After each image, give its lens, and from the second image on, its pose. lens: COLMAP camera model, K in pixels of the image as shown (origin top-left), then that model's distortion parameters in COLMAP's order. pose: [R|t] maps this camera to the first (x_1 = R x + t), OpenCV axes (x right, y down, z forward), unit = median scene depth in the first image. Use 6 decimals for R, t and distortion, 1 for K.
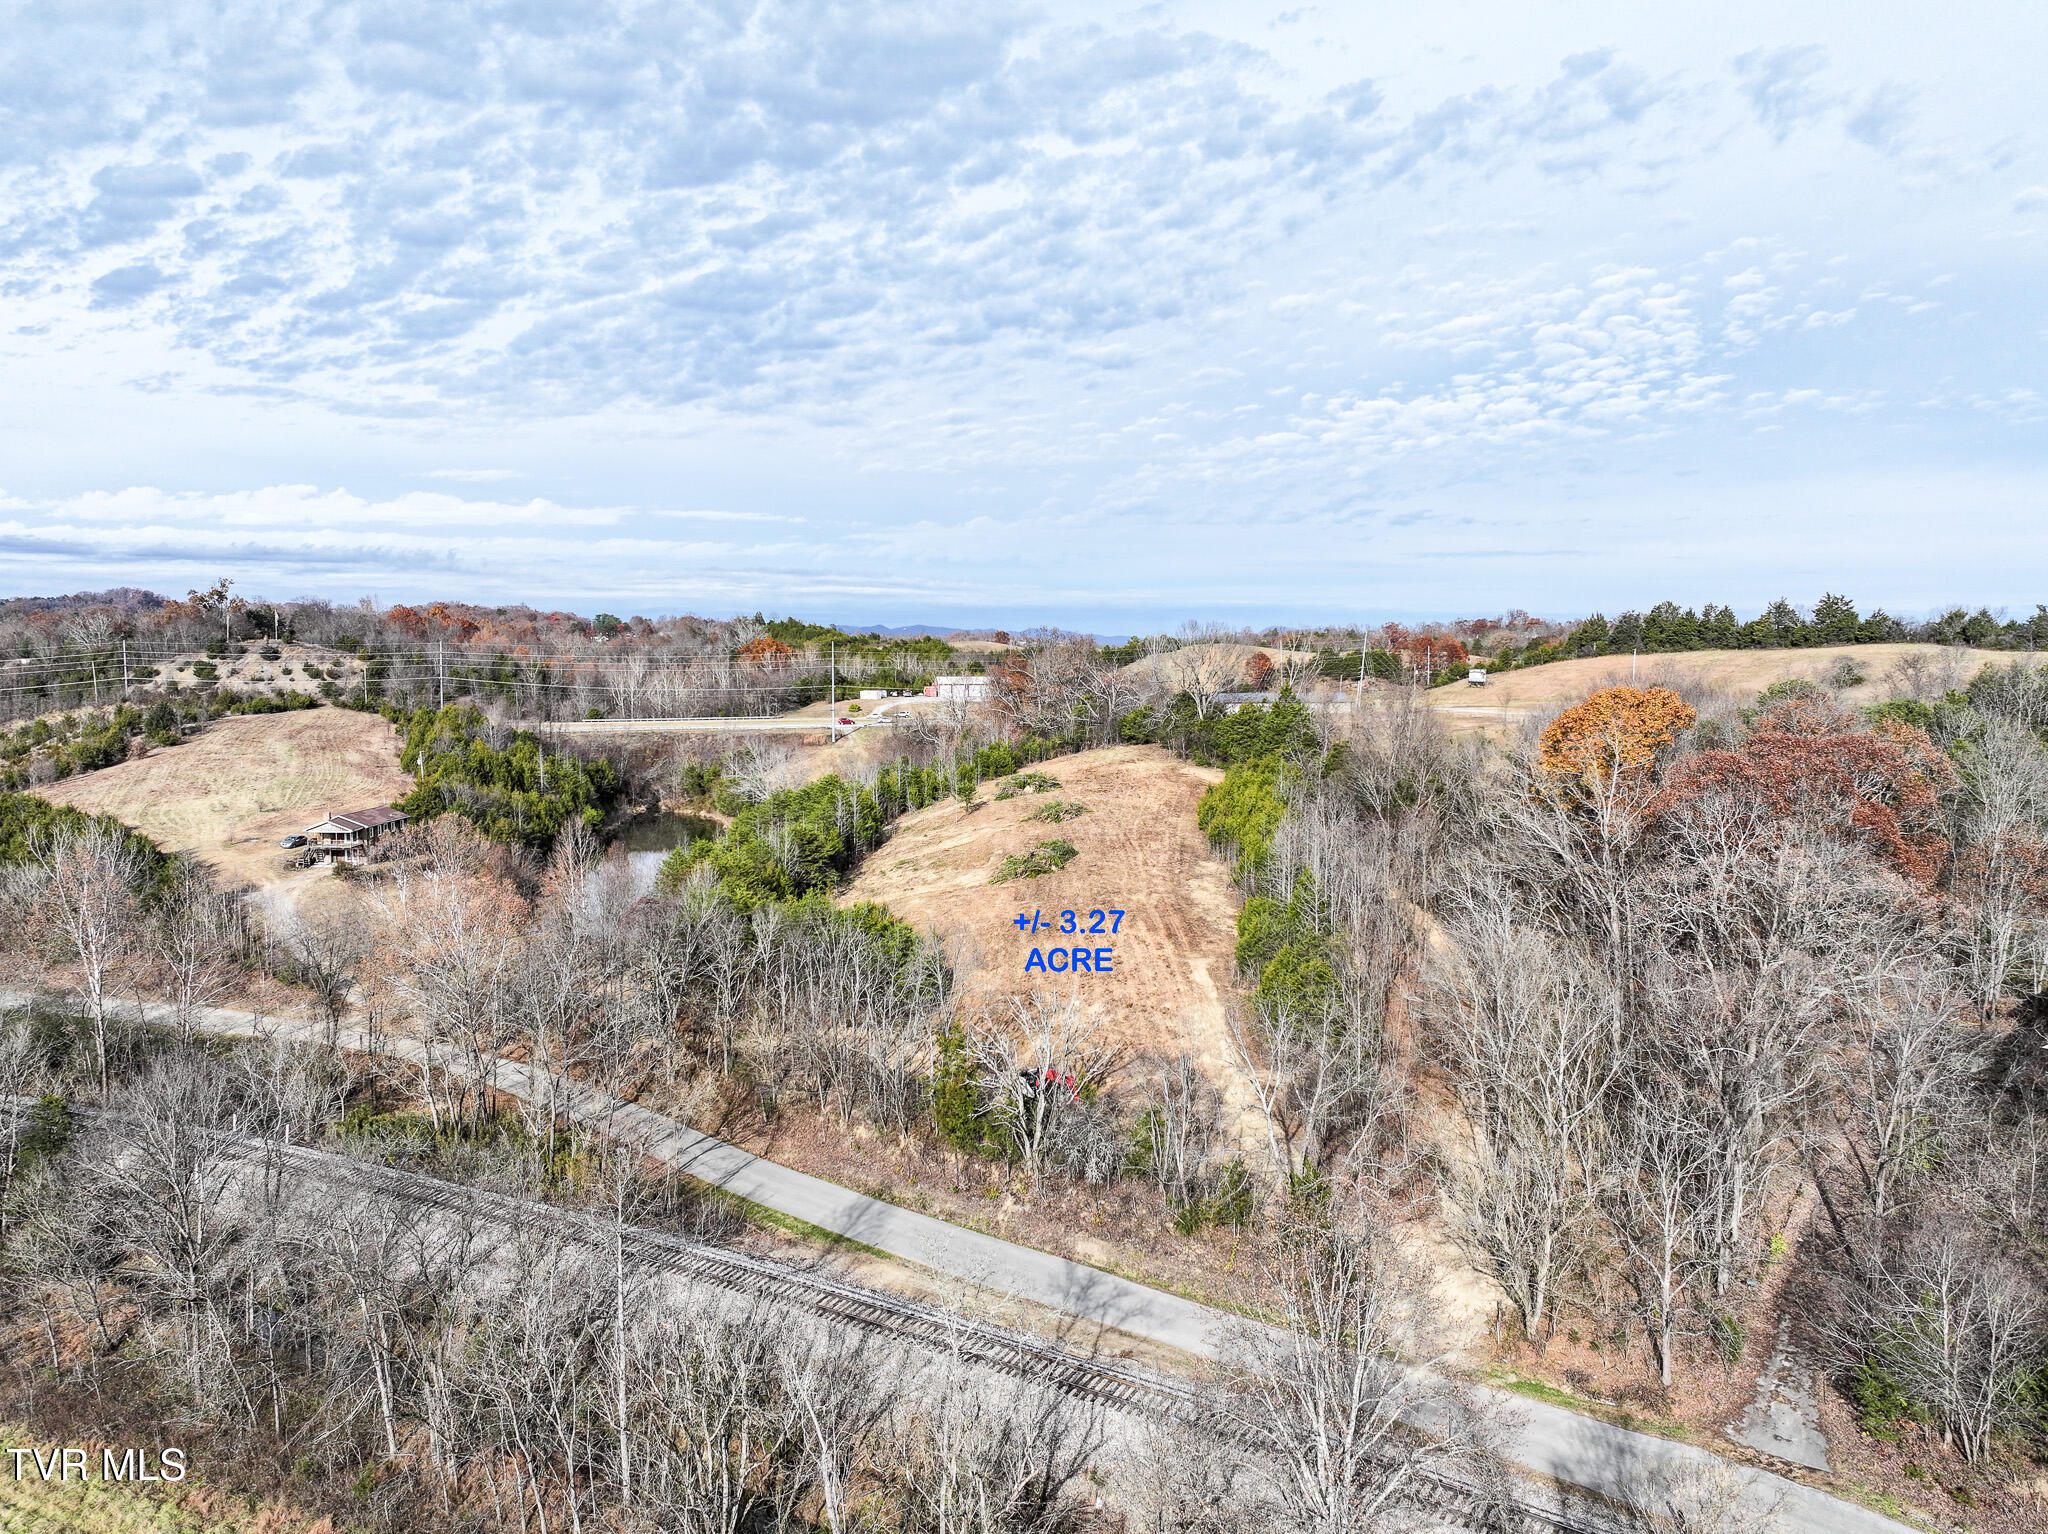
lens RADIAL K [[1445.9, 0, 1024.0], [0, 1445.9, 767.0], [0, 0, 1]] dist [-0.005700, 0.022830]
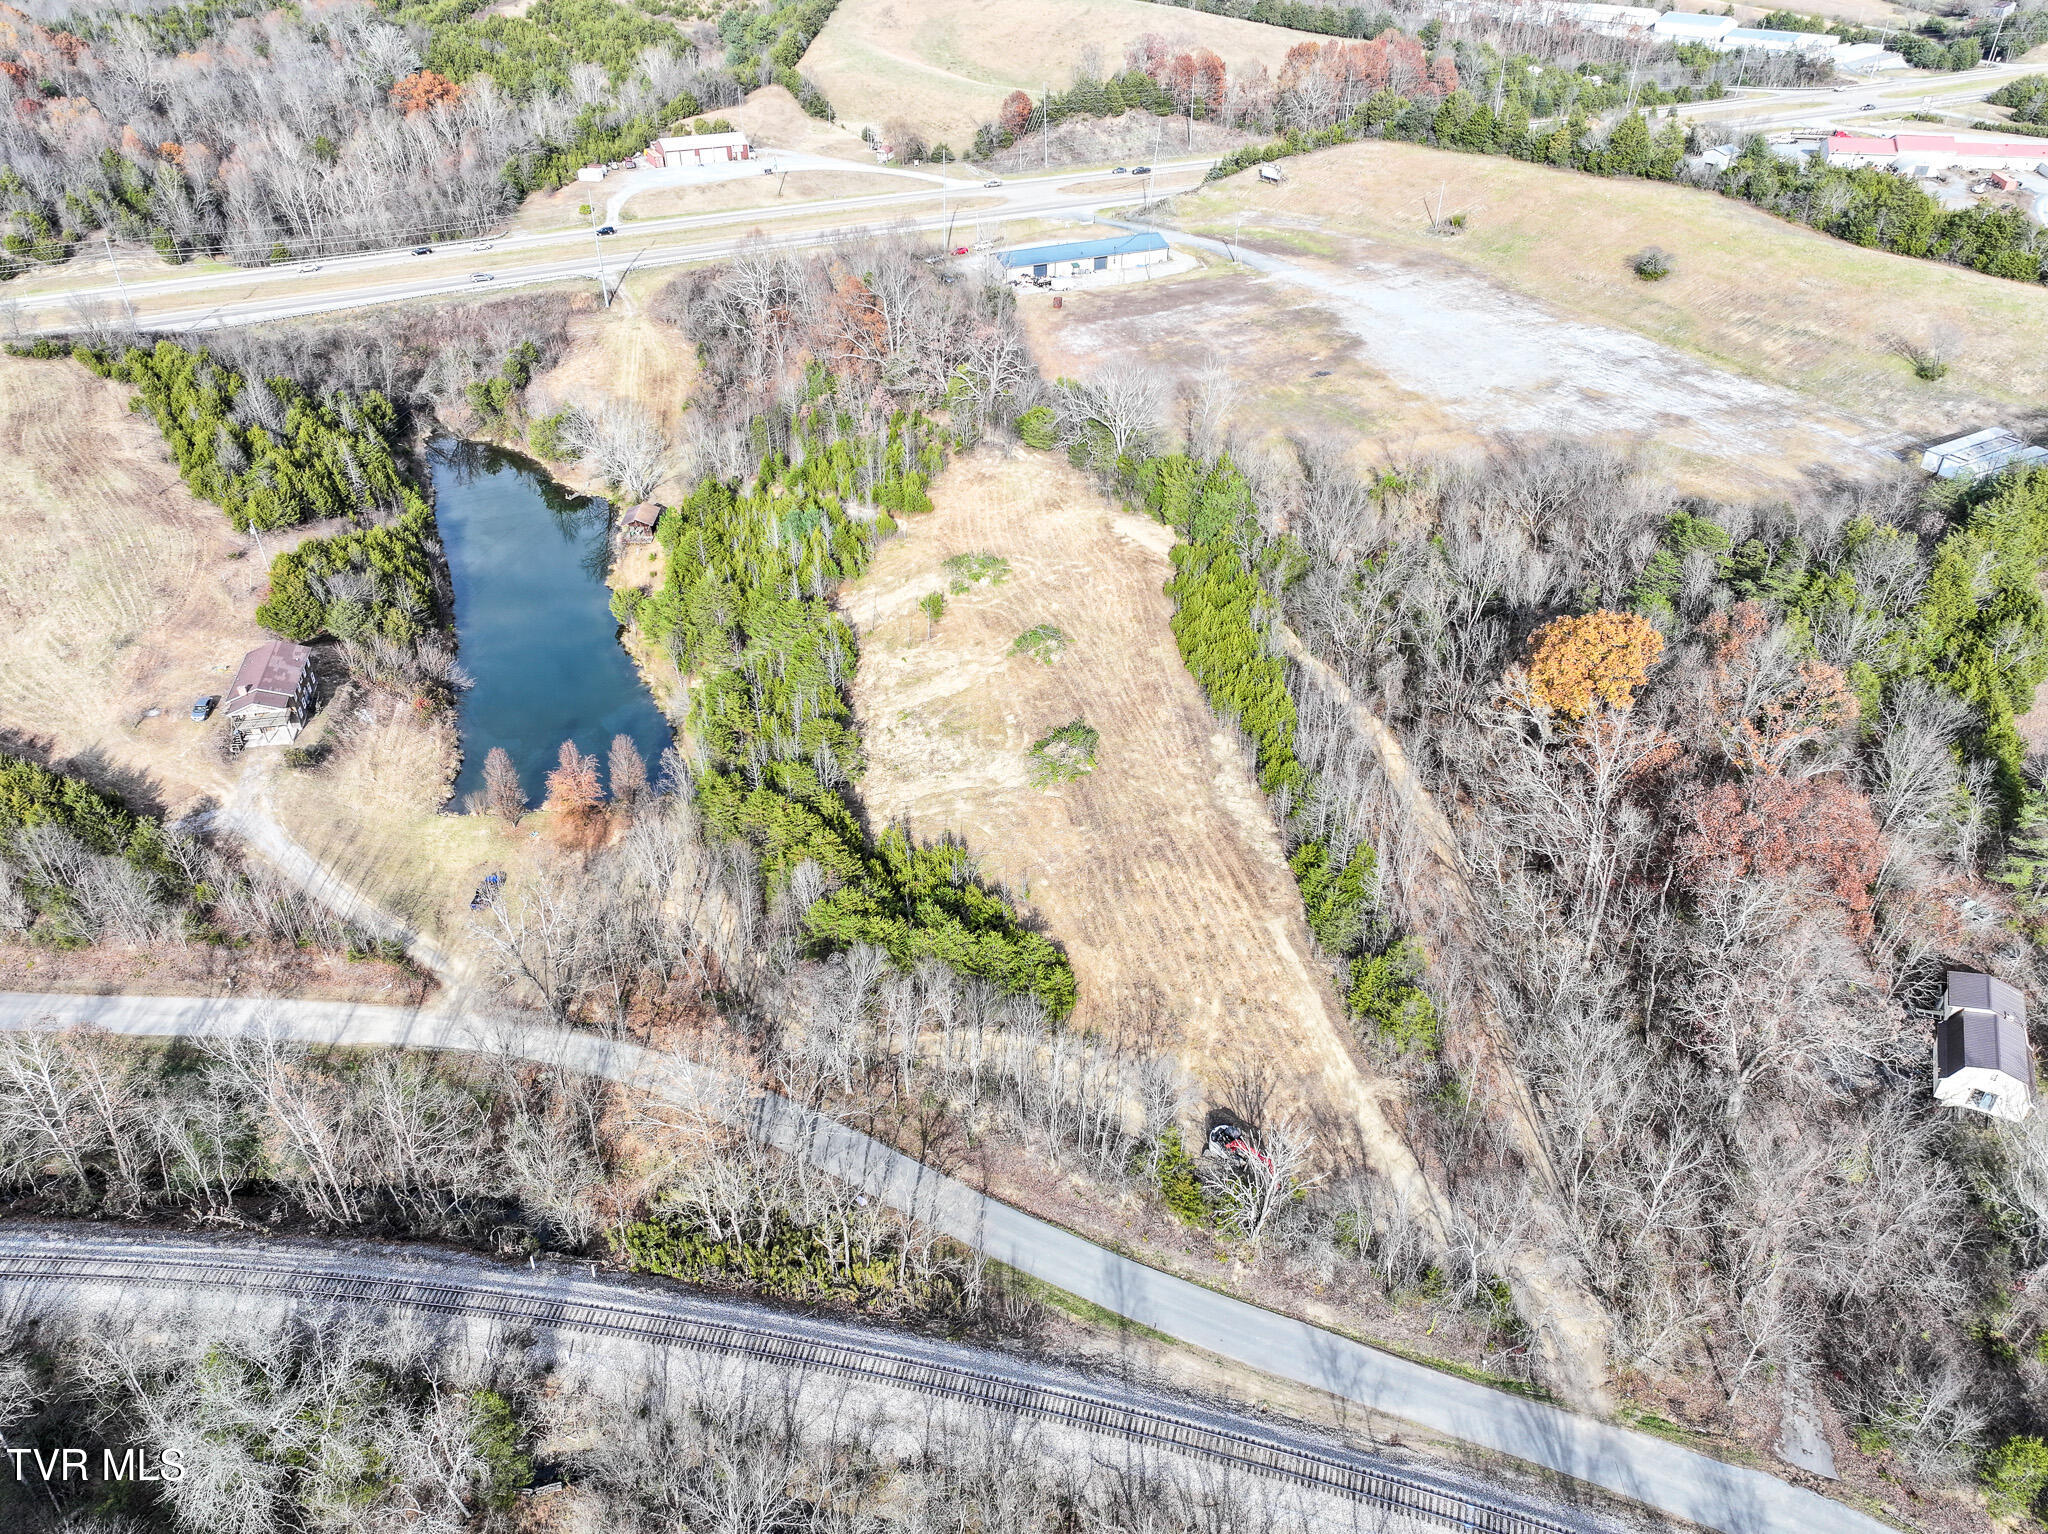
lens RADIAL K [[1445.9, 0, 1024.0], [0, 1445.9, 767.0], [0, 0, 1]] dist [-0.005700, 0.022830]
pose [[0.967086, -0.145000, 0.209093, -0.198135], [0.024611, 0.871196, 0.490319, -0.362797], [-0.253257, -0.469034, 0.846090, 0.067202]]
